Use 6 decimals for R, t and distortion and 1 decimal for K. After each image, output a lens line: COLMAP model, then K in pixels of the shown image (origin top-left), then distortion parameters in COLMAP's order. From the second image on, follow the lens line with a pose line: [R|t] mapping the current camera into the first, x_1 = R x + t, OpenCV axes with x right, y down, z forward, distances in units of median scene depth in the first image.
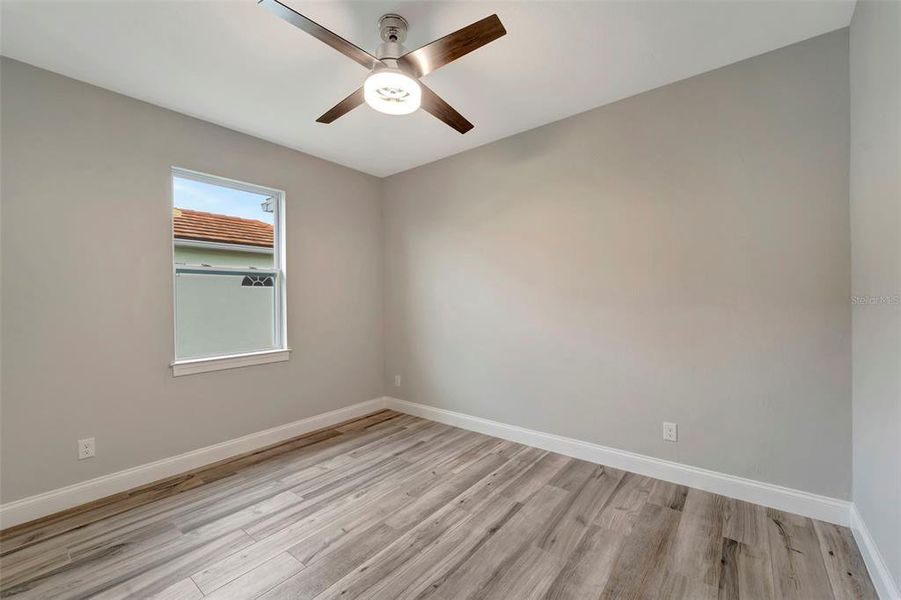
lens RADIAL K [[367.2, 0, 452.6], [0, 367.2, 302.1], [0, 0, 1]] dist [0.001737, -0.000445]
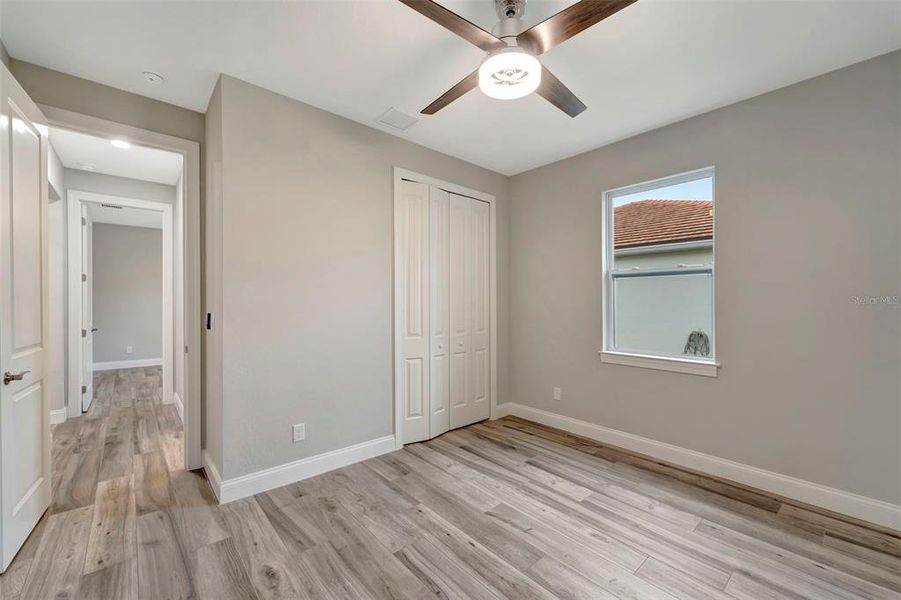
lens RADIAL K [[367.2, 0, 452.6], [0, 367.2, 302.1], [0, 0, 1]] dist [0.001737, -0.000445]
pose [[-0.169965, 0.014190, -0.985348, 0.682134], [-0.015462, 0.999735, 0.017065, -0.014219], [0.985329, 0.018136, -0.169701, 0.901233]]
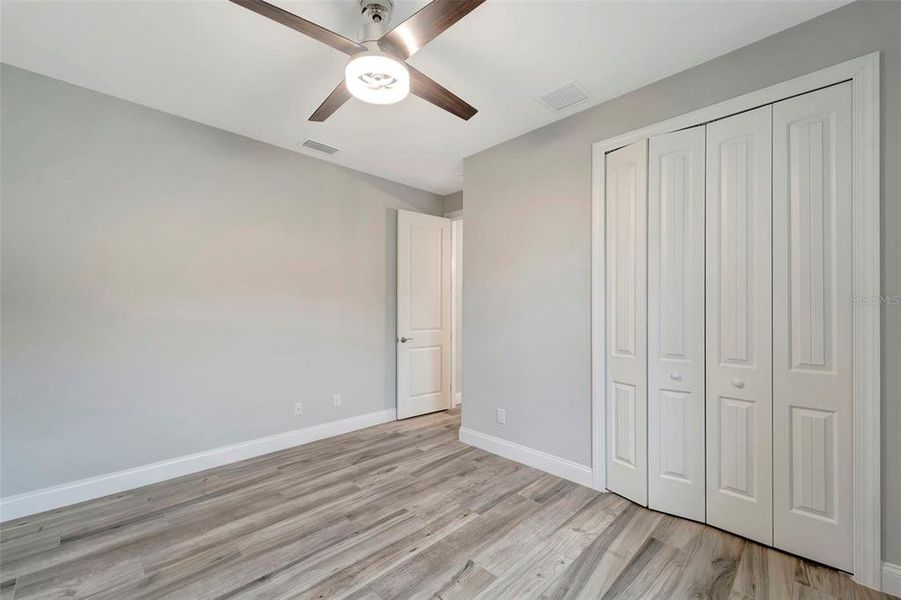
lens RADIAL K [[367.2, 0, 452.6], [0, 367.2, 302.1], [0, 0, 1]] dist [0.001737, -0.000445]
pose [[-0.994218, 0.012814, 0.106615, -0.390153], [0.012510, 0.999916, -0.003522, -0.004104], [-0.106651, -0.002168, -0.994294, 1.676460]]
